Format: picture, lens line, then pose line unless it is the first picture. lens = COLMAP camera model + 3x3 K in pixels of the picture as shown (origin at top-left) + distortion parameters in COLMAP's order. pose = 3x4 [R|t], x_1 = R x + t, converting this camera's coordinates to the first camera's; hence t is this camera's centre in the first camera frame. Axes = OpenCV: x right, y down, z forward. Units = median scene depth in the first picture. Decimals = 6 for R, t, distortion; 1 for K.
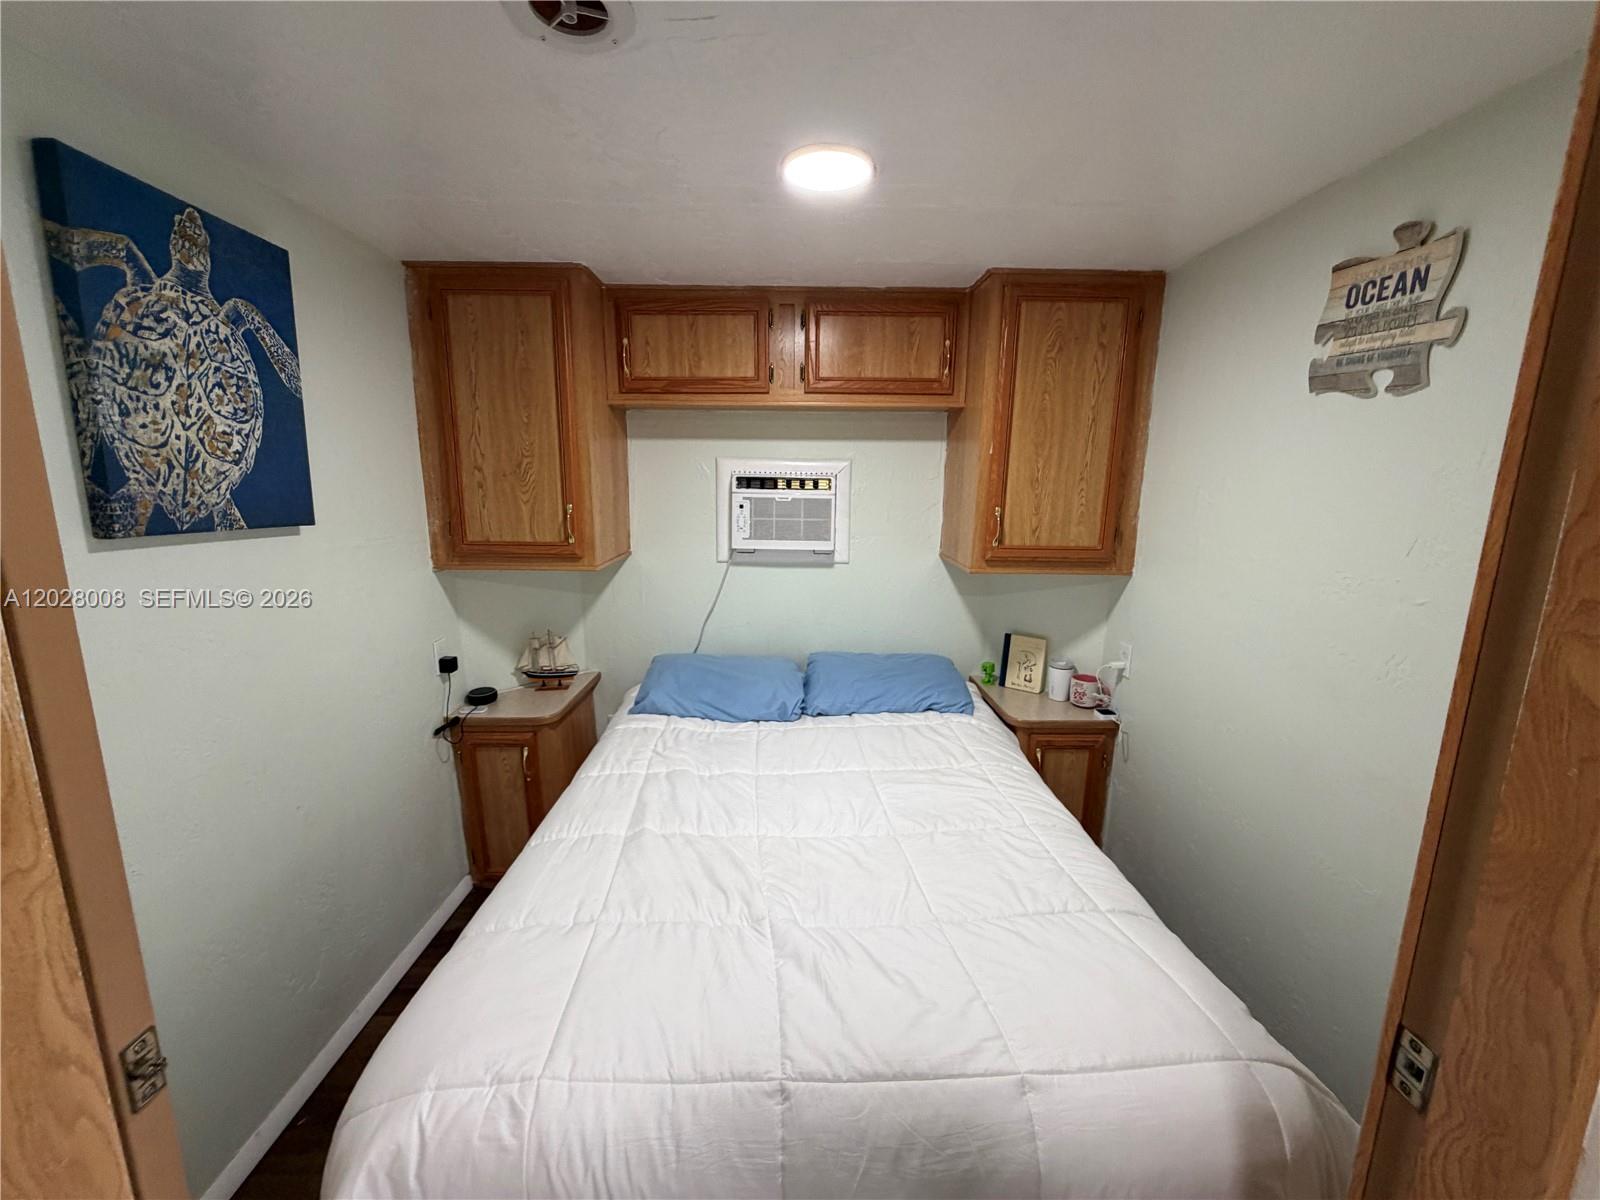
lens RADIAL K [[636.2, 0, 794.7], [0, 636.2, 600.3], [0, 0, 1]] dist [-0.000466, 0.000548]
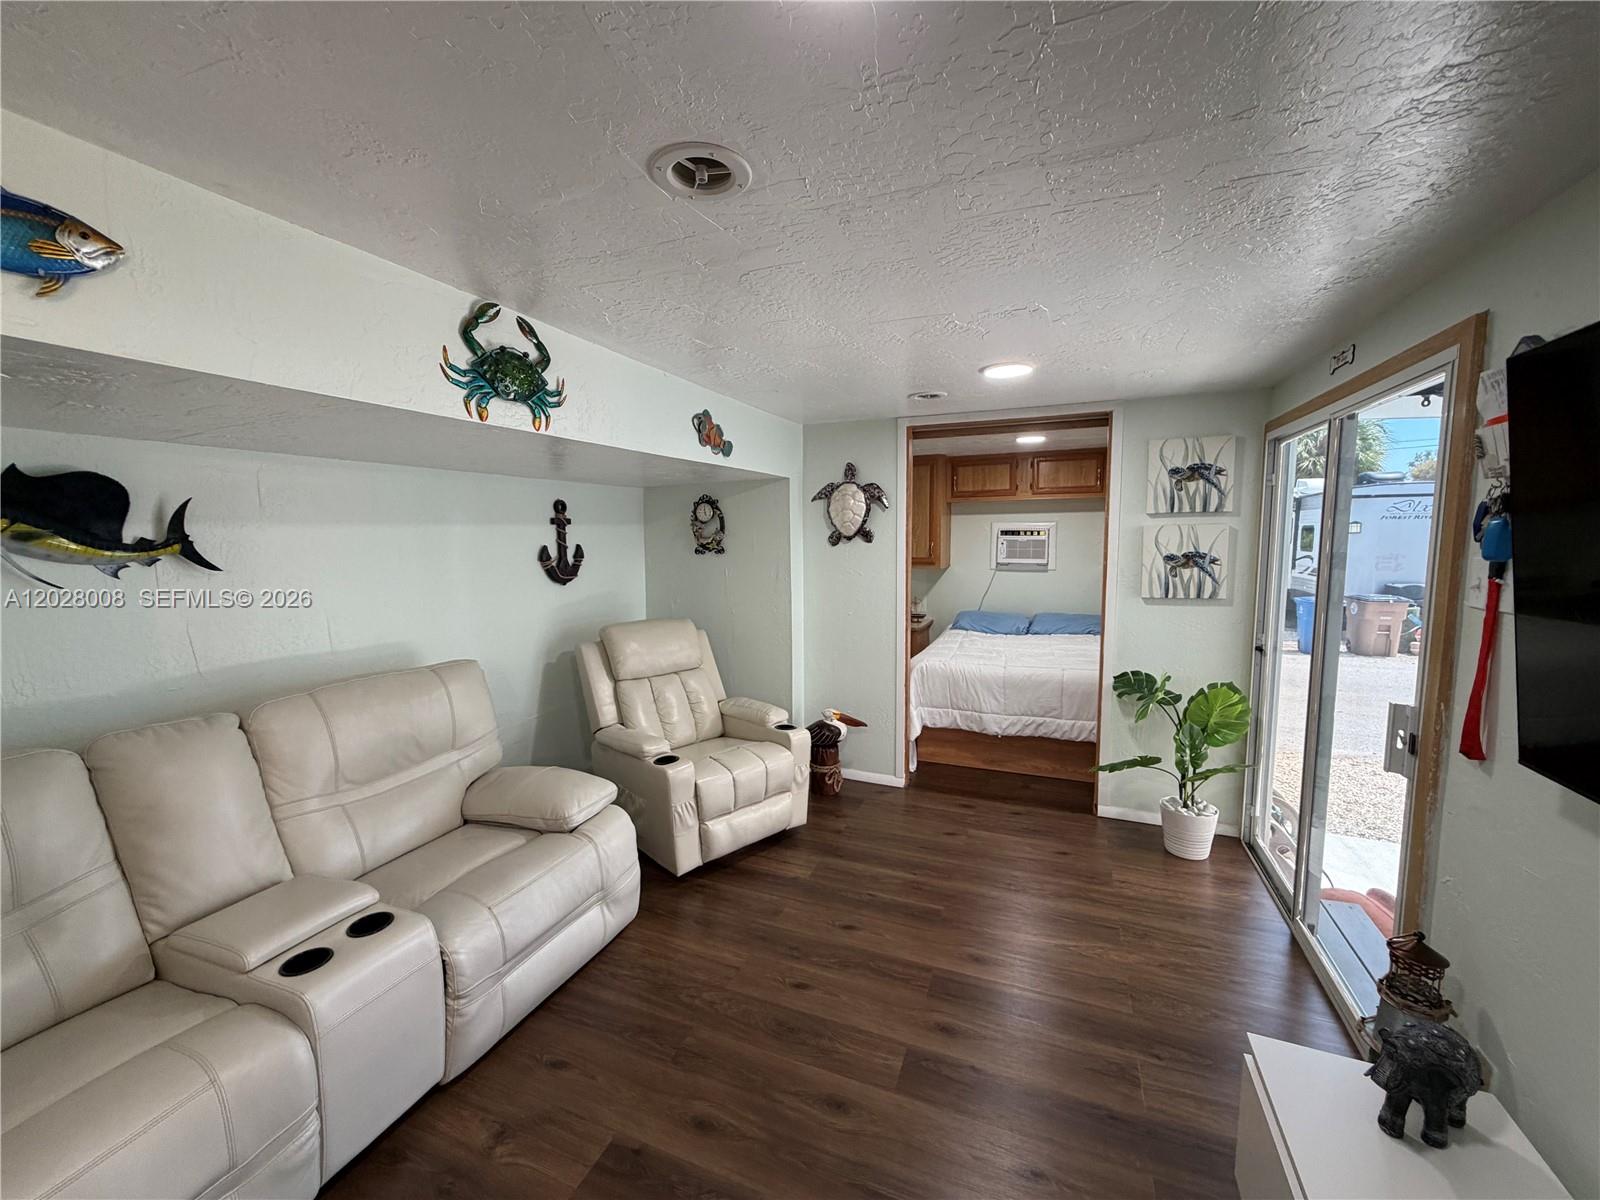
lens RADIAL K [[636.2, 0, 794.7], [0, 636.2, 600.3], [0, 0, 1]] dist [-0.000466, 0.000548]
pose [[0.916247, 0.021580, -0.400031, 0.152302], [-0.052261, 0.996454, -0.065948, 0.246720], [0.397189, 0.081331, 0.914126, -1.372516]]
